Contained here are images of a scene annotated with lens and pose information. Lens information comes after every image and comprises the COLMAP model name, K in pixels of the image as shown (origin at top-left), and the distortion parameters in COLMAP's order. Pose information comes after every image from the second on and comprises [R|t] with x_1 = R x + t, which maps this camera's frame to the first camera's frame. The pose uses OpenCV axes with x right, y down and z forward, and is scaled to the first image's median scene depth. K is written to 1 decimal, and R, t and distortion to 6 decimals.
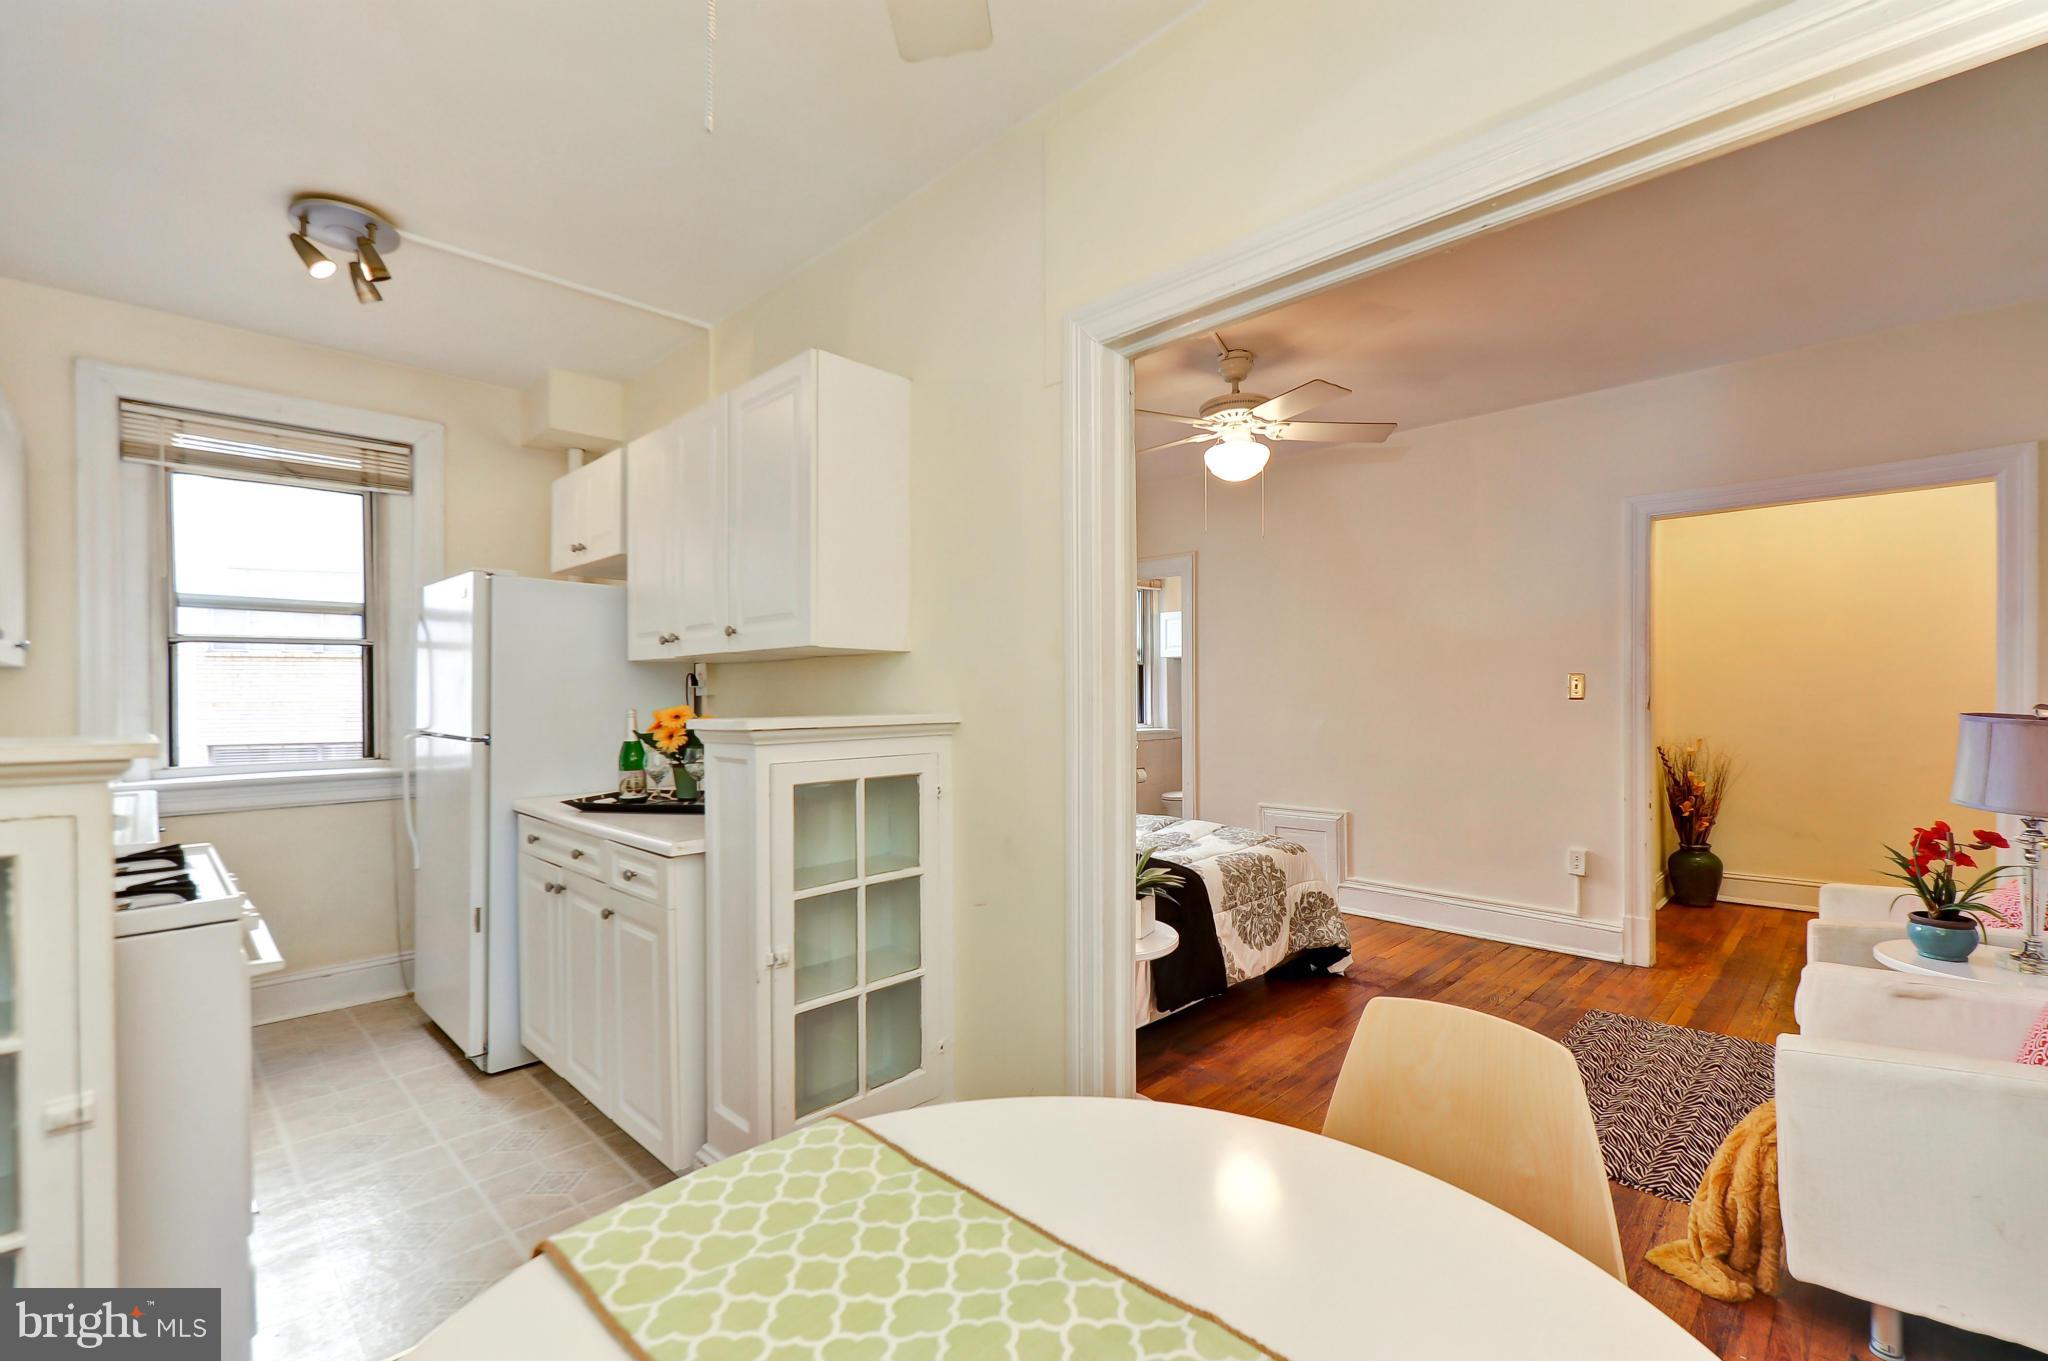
lens RADIAL K [[886.0, 0, 1053.3], [0, 886.0, 692.2], [0, 0, 1]] dist [0.001993, -0.002201]
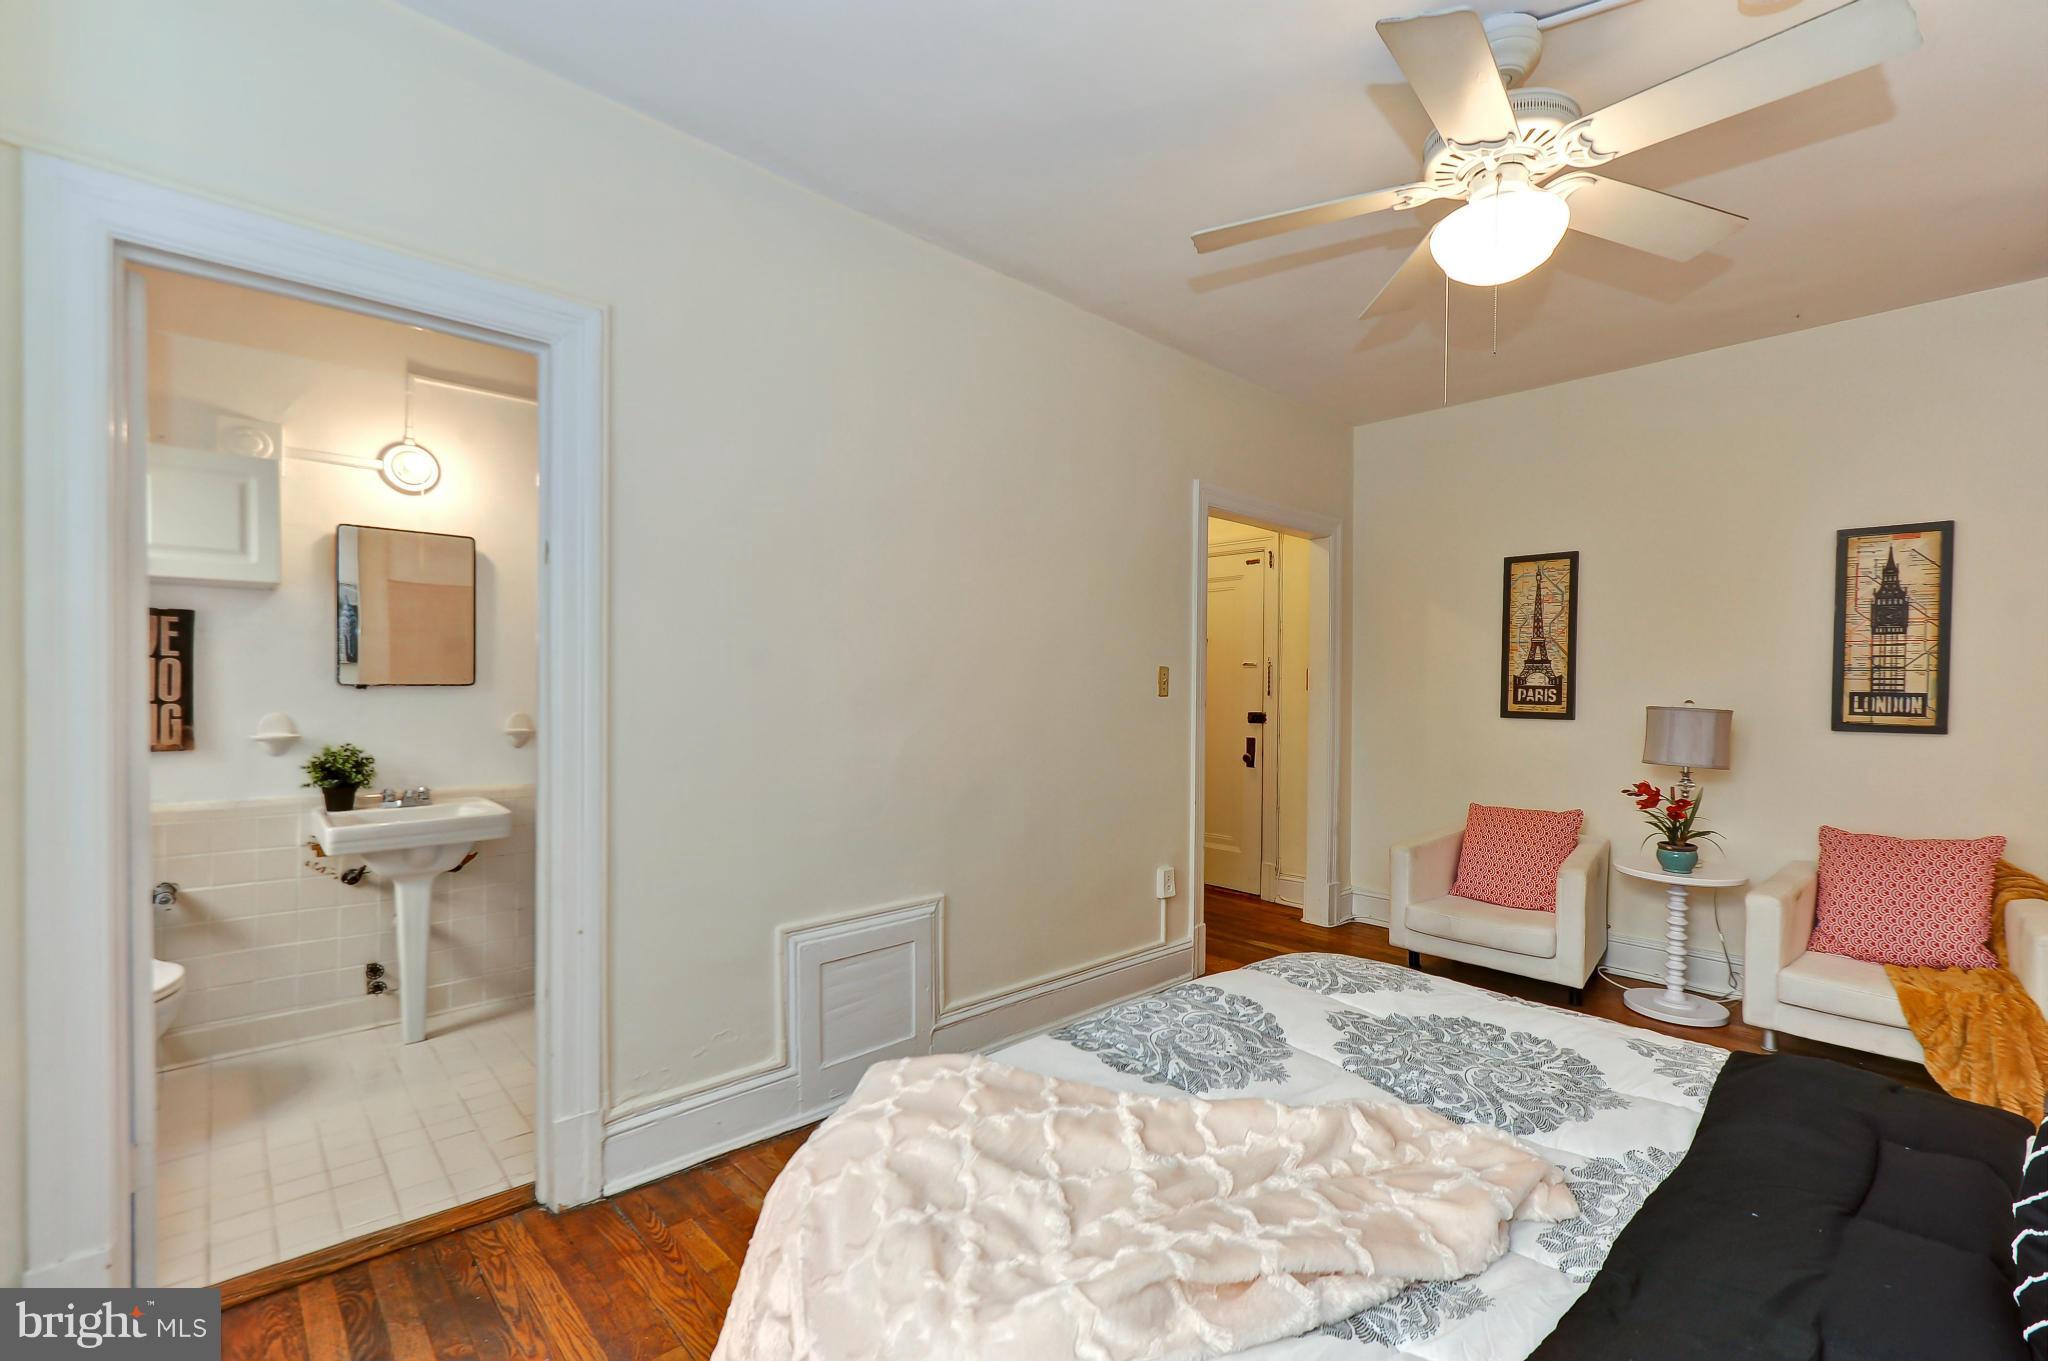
lens RADIAL K [[886.0, 0, 1041.9], [0, 886.0, 683.7], [0, 0, 1]] dist [0.001993, -0.002201]
pose [[0.033104, 0.008446, 0.999416, -0.348227], [-0.011287, 0.999904, -0.008076, 0.006624], [-0.999388, -0.011013, 0.033196, 1.374696]]
